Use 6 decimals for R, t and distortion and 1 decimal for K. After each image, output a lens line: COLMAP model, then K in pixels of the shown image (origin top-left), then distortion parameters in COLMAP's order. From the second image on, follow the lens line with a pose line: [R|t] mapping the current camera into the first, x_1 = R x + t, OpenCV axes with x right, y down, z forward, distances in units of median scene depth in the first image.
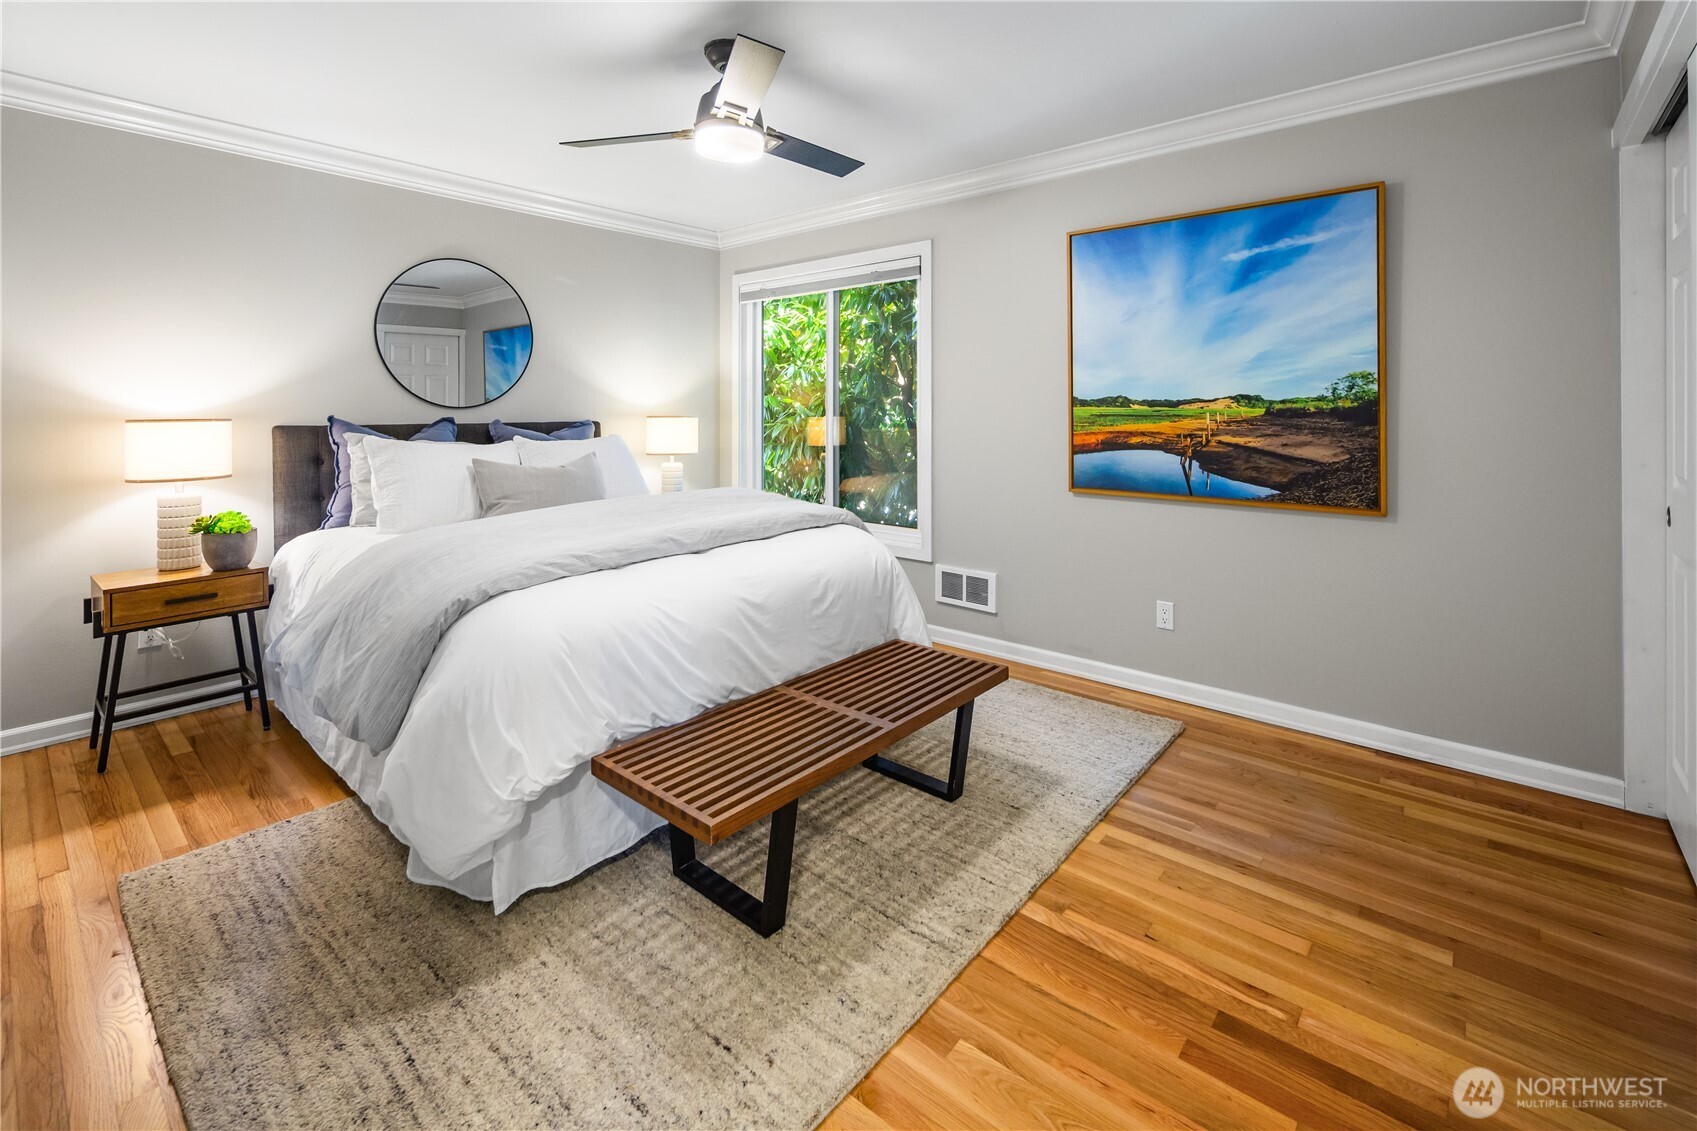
lens RADIAL K [[747.3, 0, 850.3], [0, 747.3, 434.4], [0, 0, 1]] dist [0.002535, 0.000305]
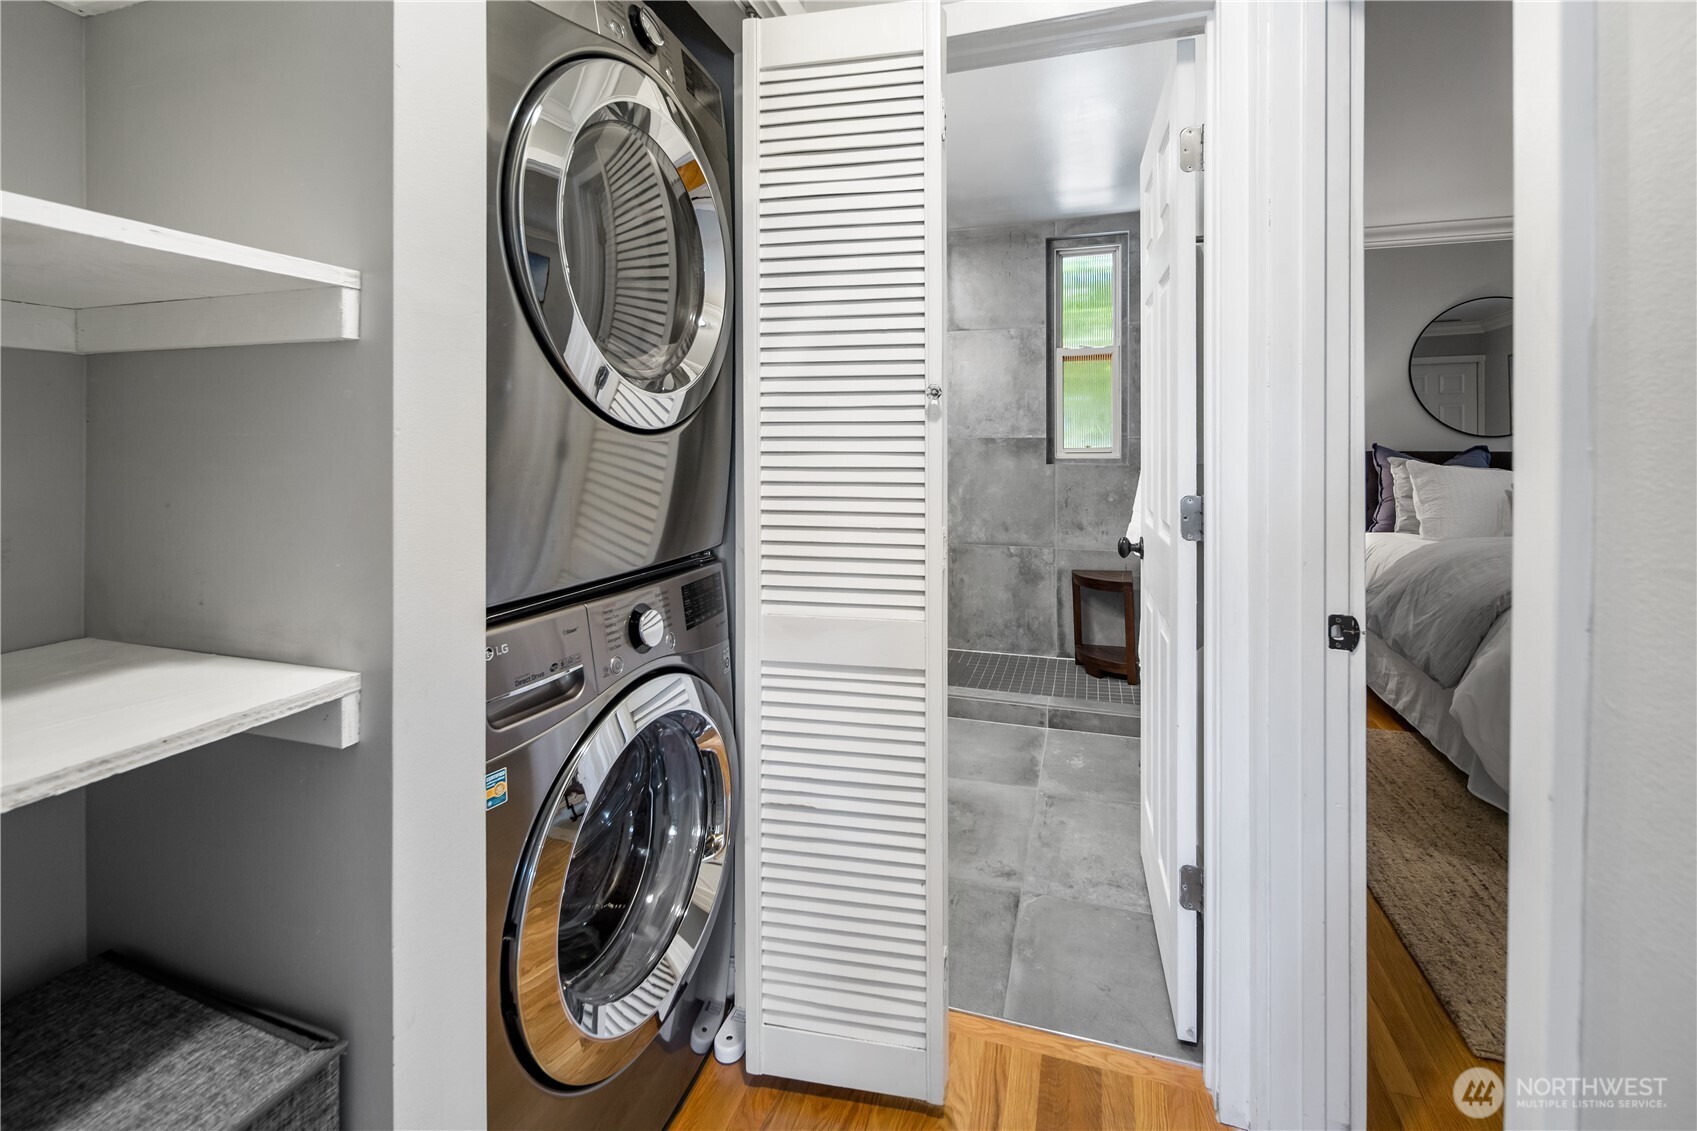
lens RADIAL K [[747.3, 0, 850.3], [0, 747.3, 434.4], [0, 0, 1]] dist [0.002535, 0.000305]
pose [[0.393864, -0.009885, -0.919115, 0.175576], [-0.027063, 0.999384, -0.022346, 0.018493], [0.918770, 0.033676, 0.393354, -0.476498]]
